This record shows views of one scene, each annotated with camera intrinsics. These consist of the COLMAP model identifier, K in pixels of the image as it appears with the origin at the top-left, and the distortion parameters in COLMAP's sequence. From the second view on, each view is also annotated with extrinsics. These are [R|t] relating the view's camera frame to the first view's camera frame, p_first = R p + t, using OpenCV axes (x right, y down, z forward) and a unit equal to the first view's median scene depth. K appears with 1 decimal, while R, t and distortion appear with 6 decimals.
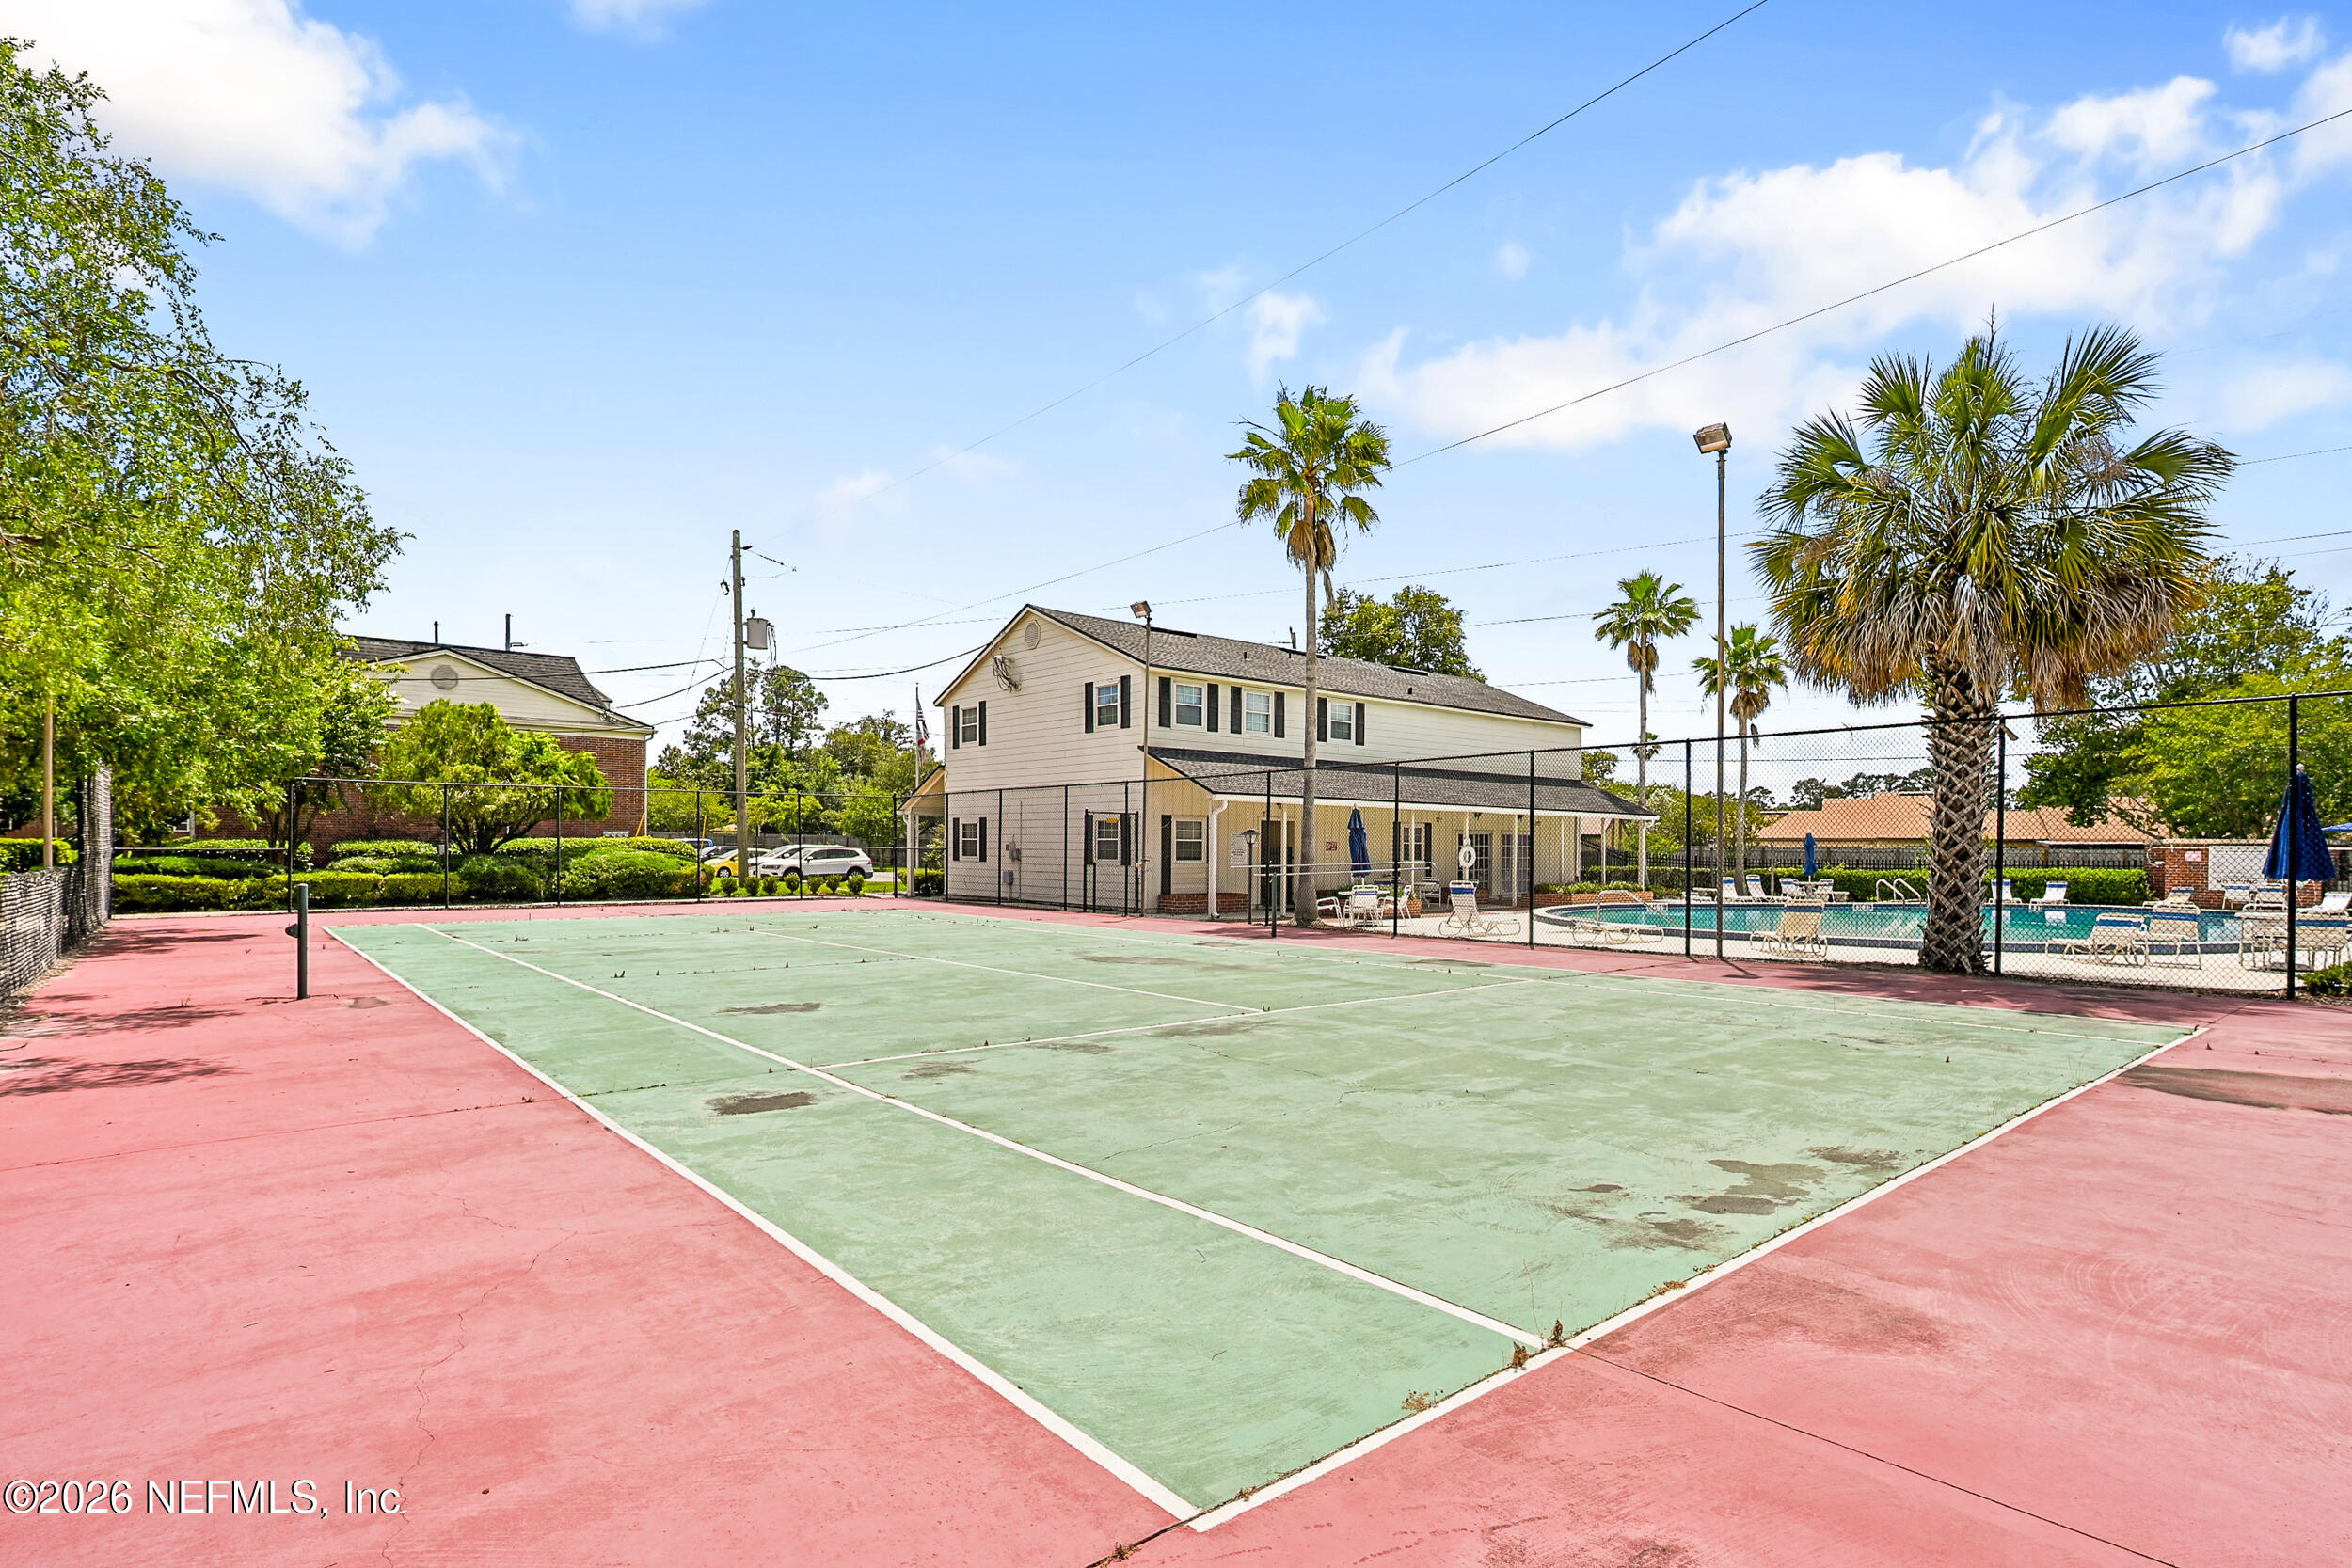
lens RADIAL K [[1159.1, 0, 1197.6], [0, 1159.1, 879.1], [0, 0, 1]] dist [-0.001207, -0.000170]
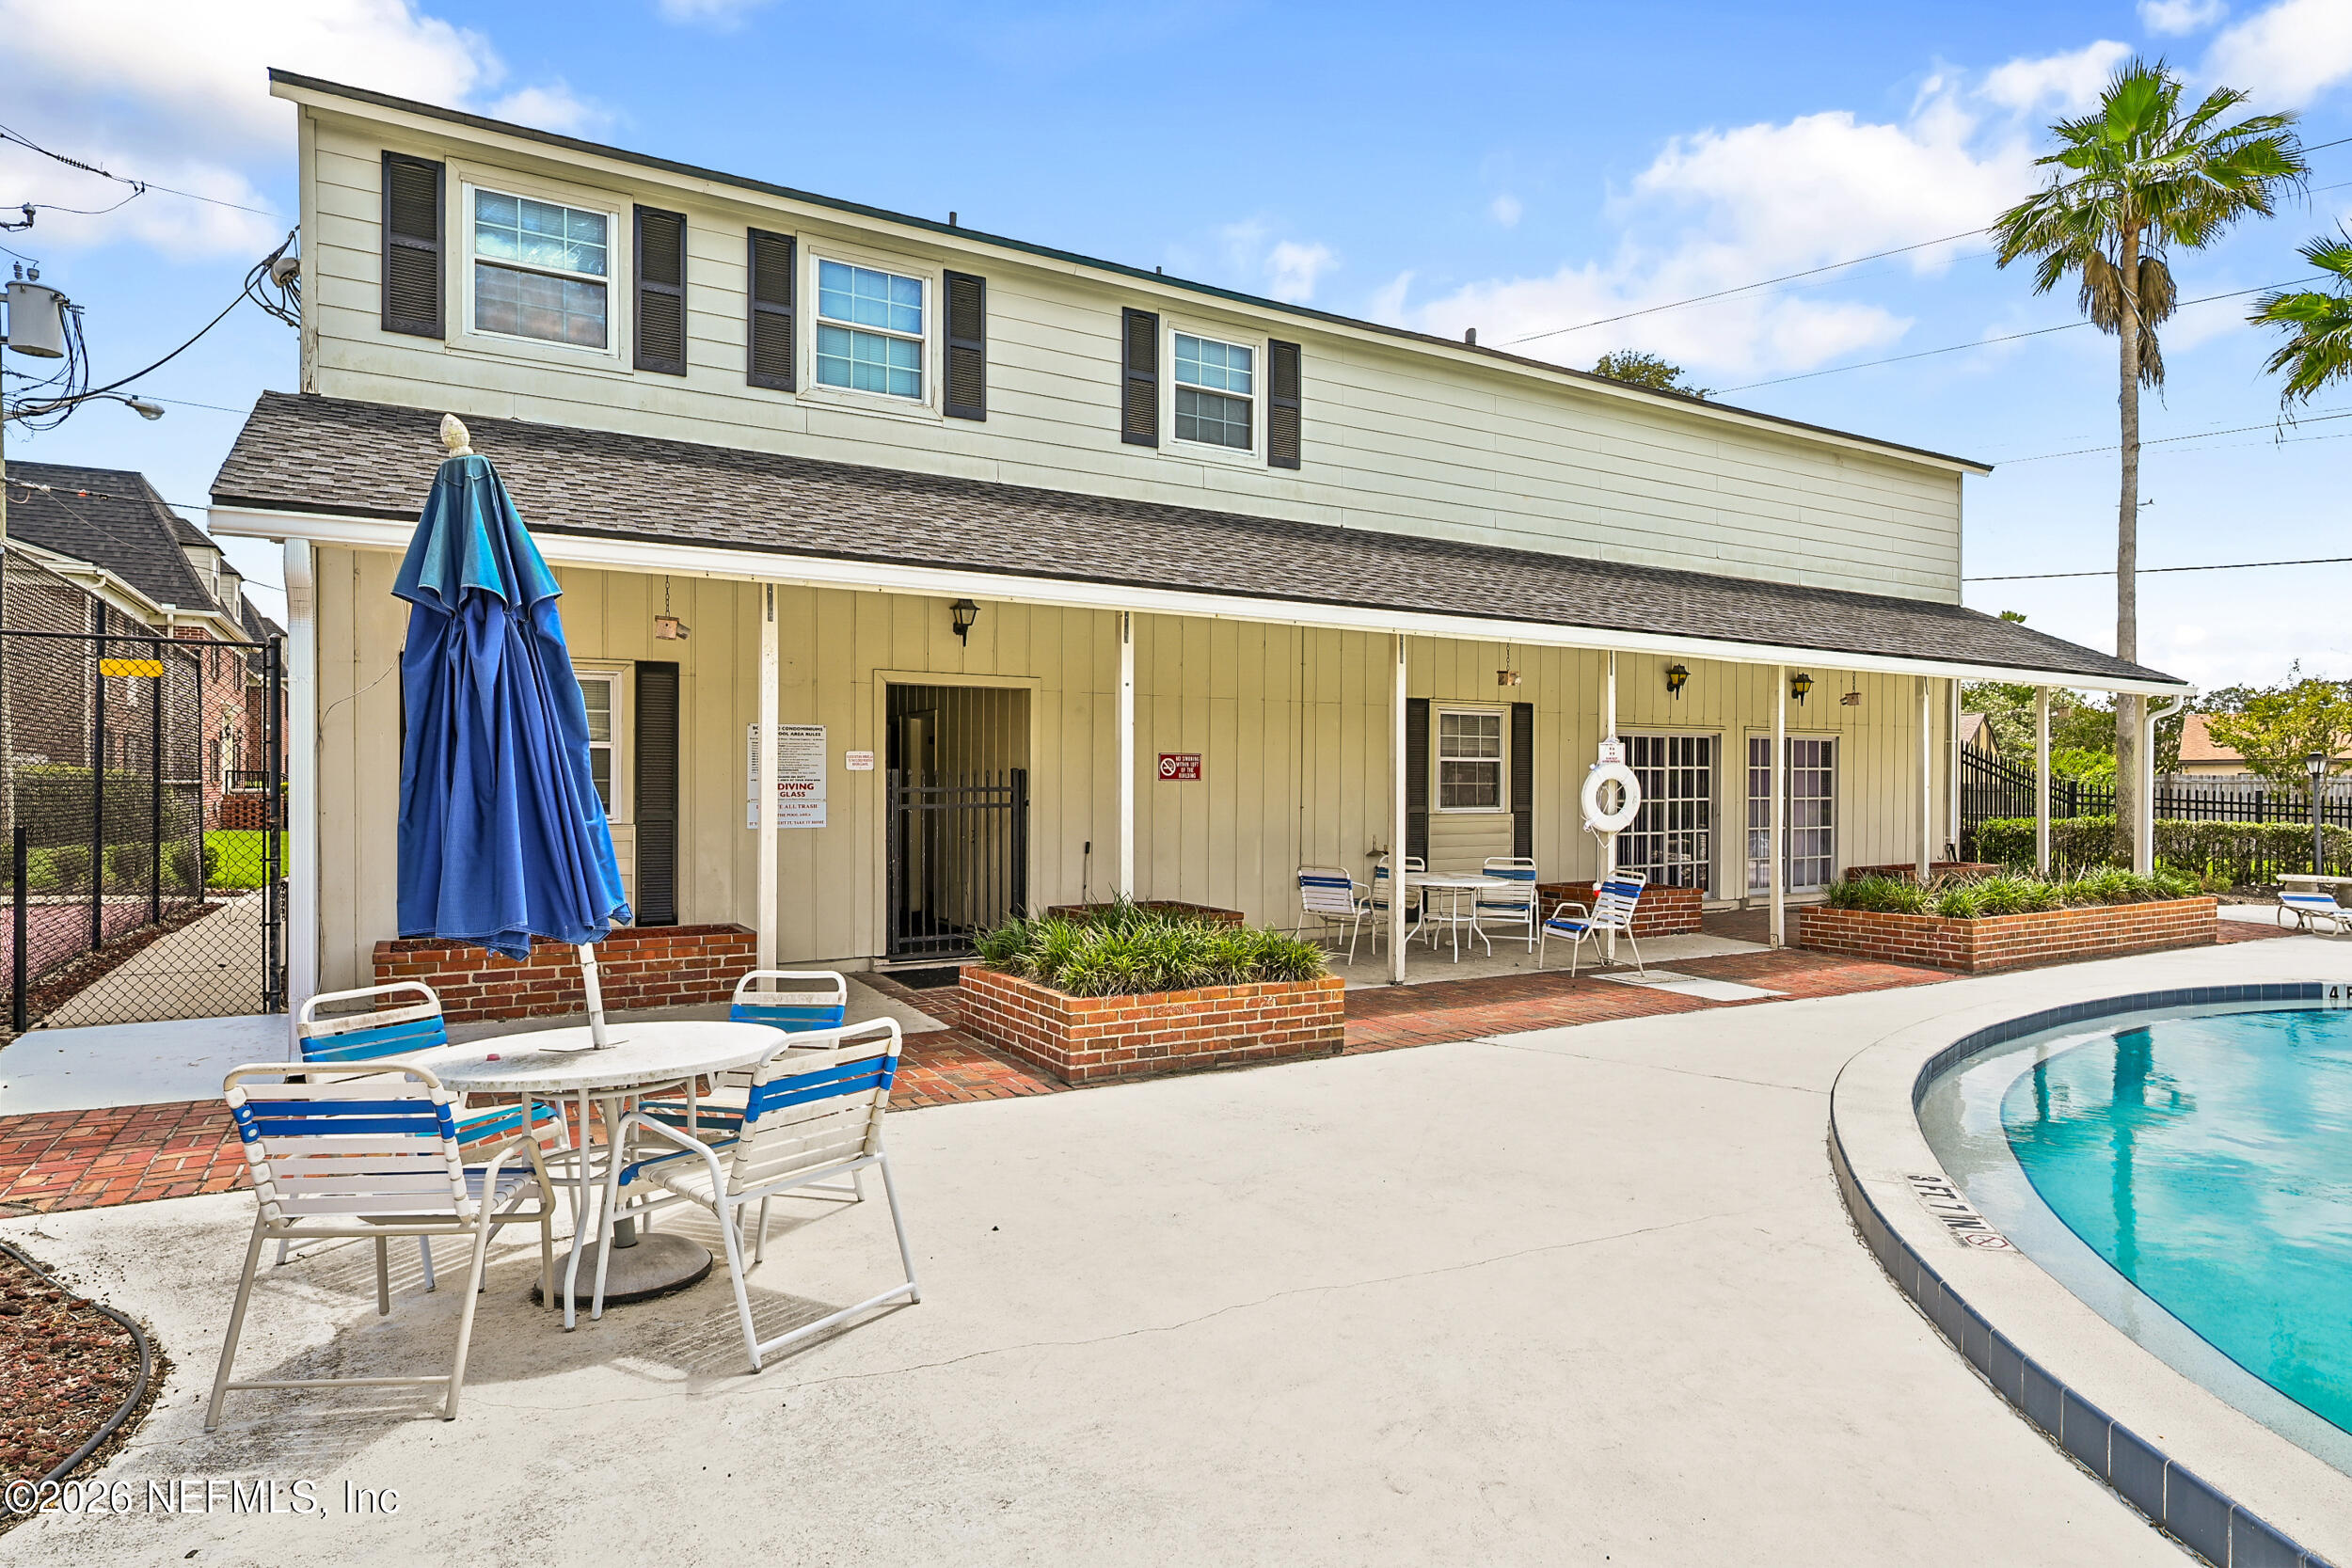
lens RADIAL K [[1290.4, 0, 1165.4], [0, 1290.4, 792.2], [0, 0, 1]] dist [0.000223, 0.000686]
pose [[0.982982, -0.002809, -0.183681, 0.159213], [-0.001413, 0.999738, -0.022851, -0.010762], [0.183697, 0.022721, 0.982720, 0.572393]]
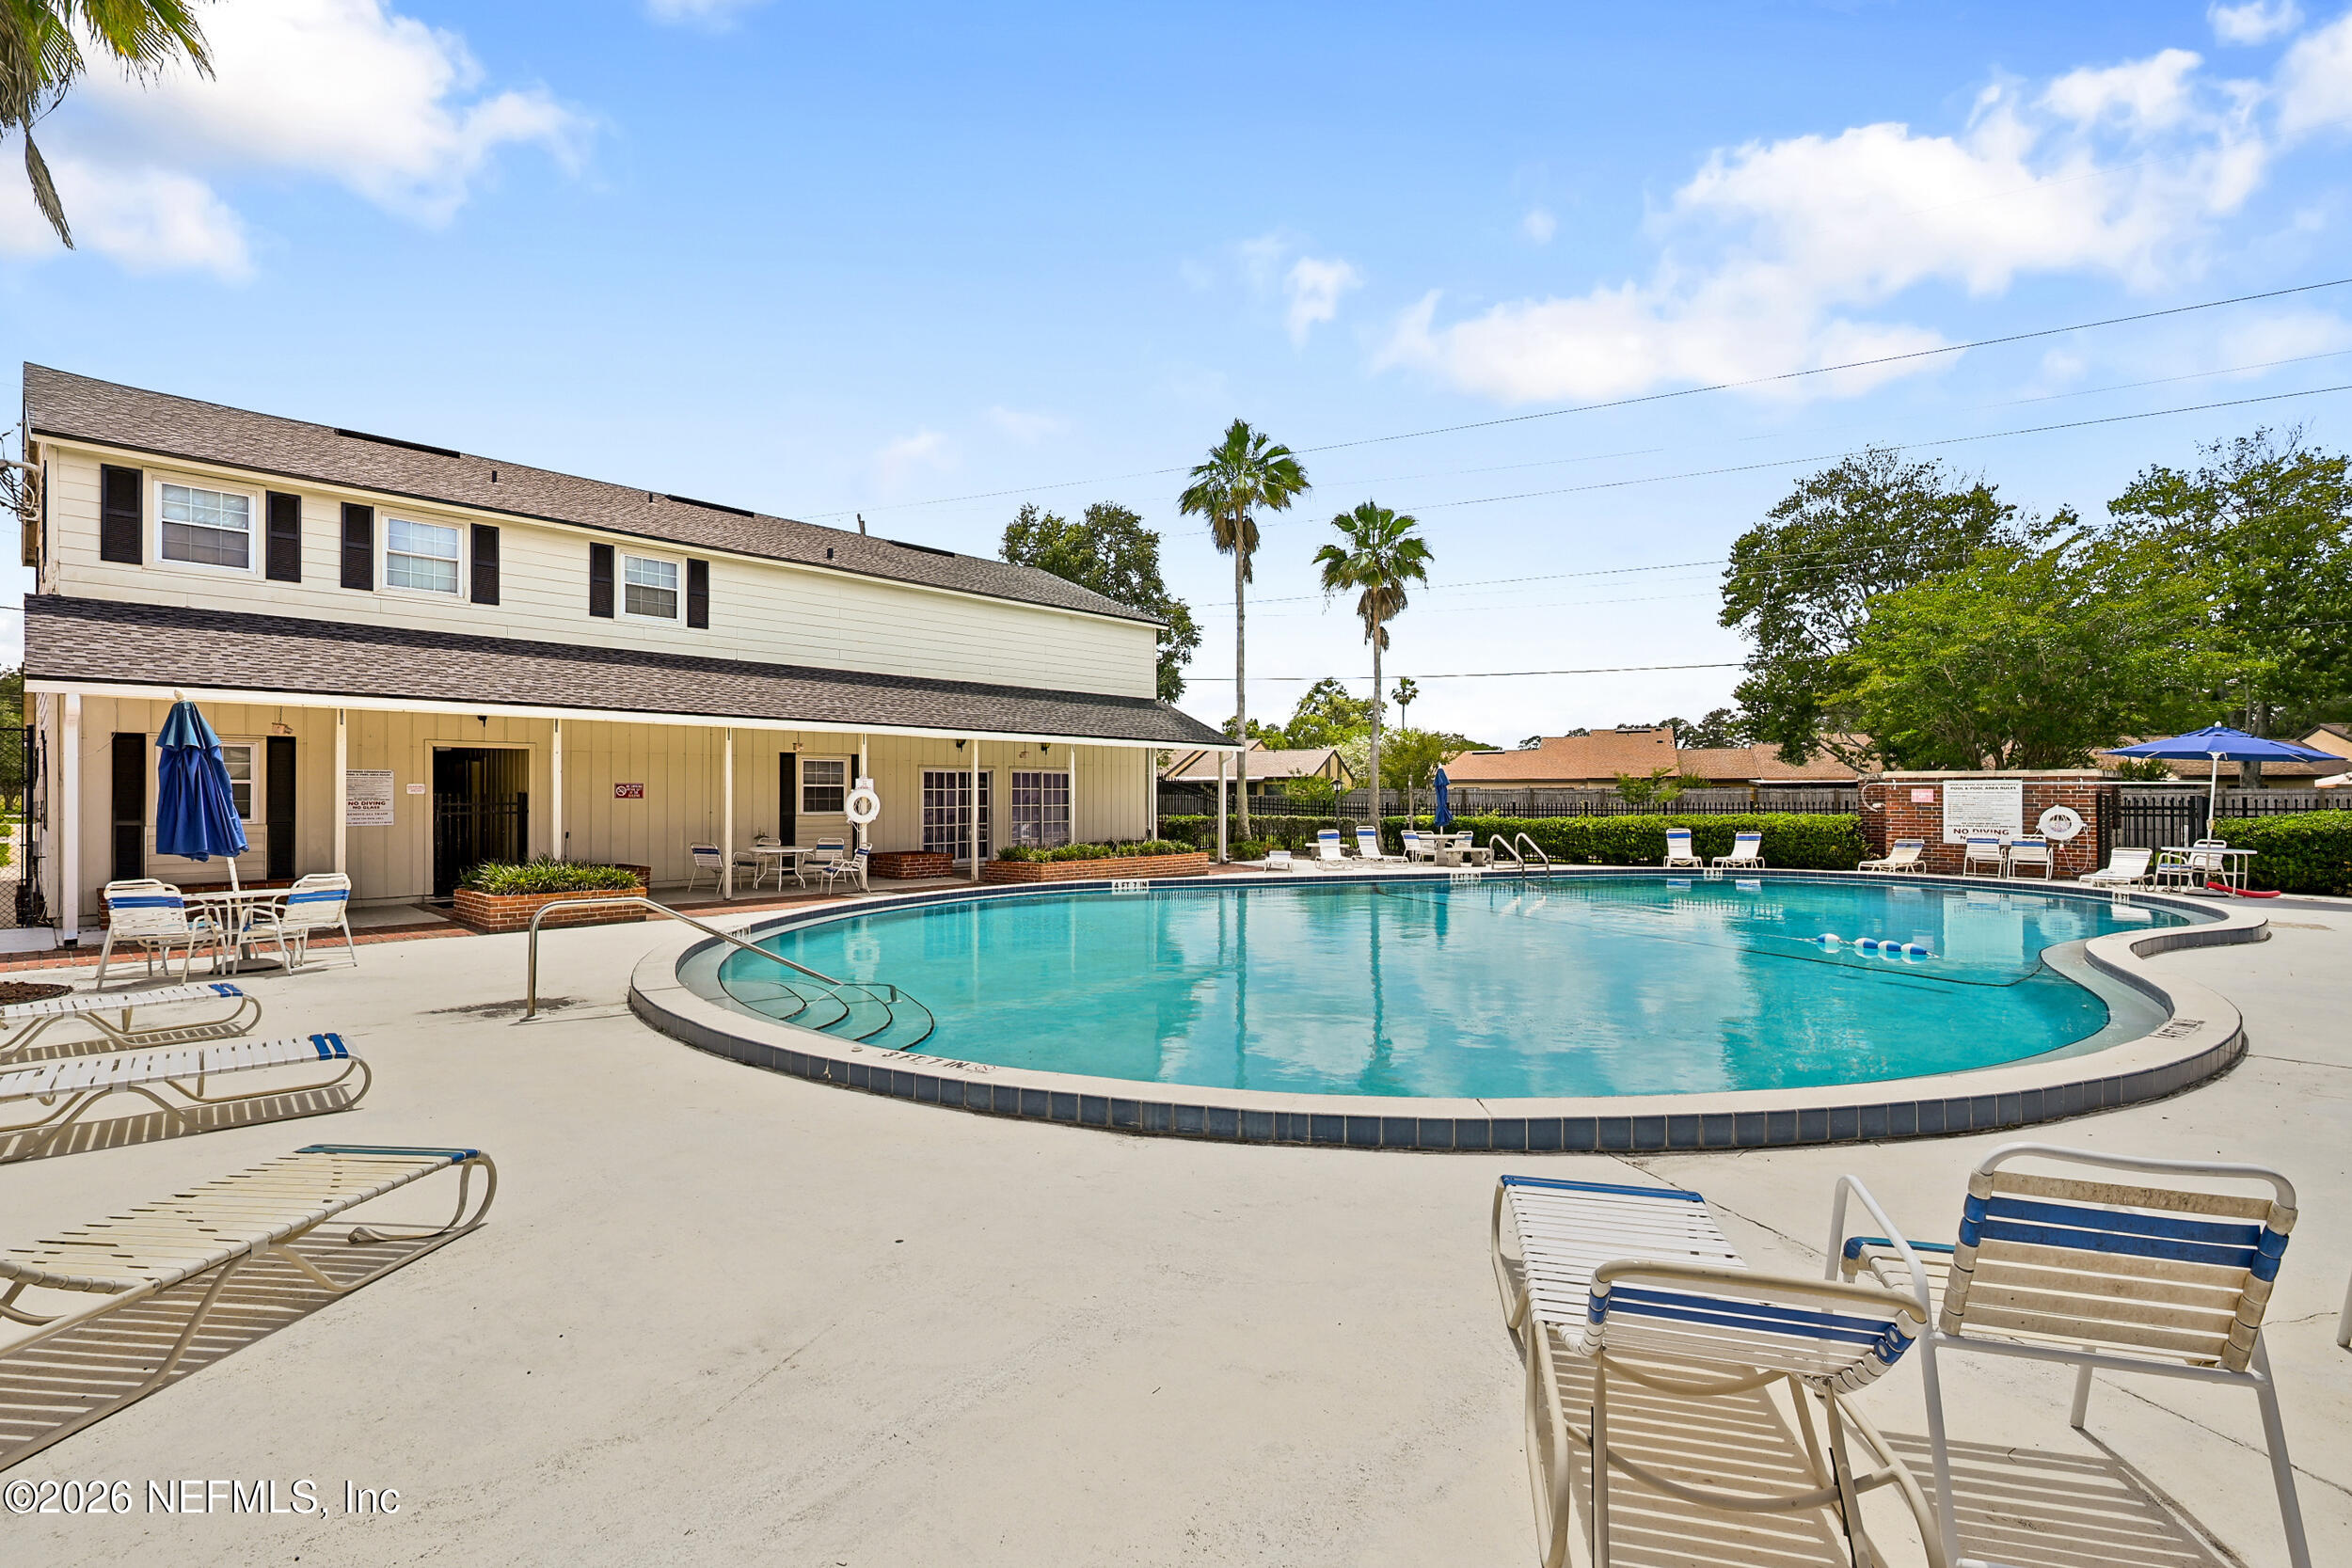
lens RADIAL K [[1061.5, 0, 1180.2], [0, 1061.5, 791.7], [0, 0, 1]] dist [0.000691, -0.000119]
pose [[0.993164, -0.006980, 0.116521, 0.302495], [0.010526, 0.999499, -0.029848, -0.006739], [-0.116254, 0.030870, 0.992740, 0.369867]]
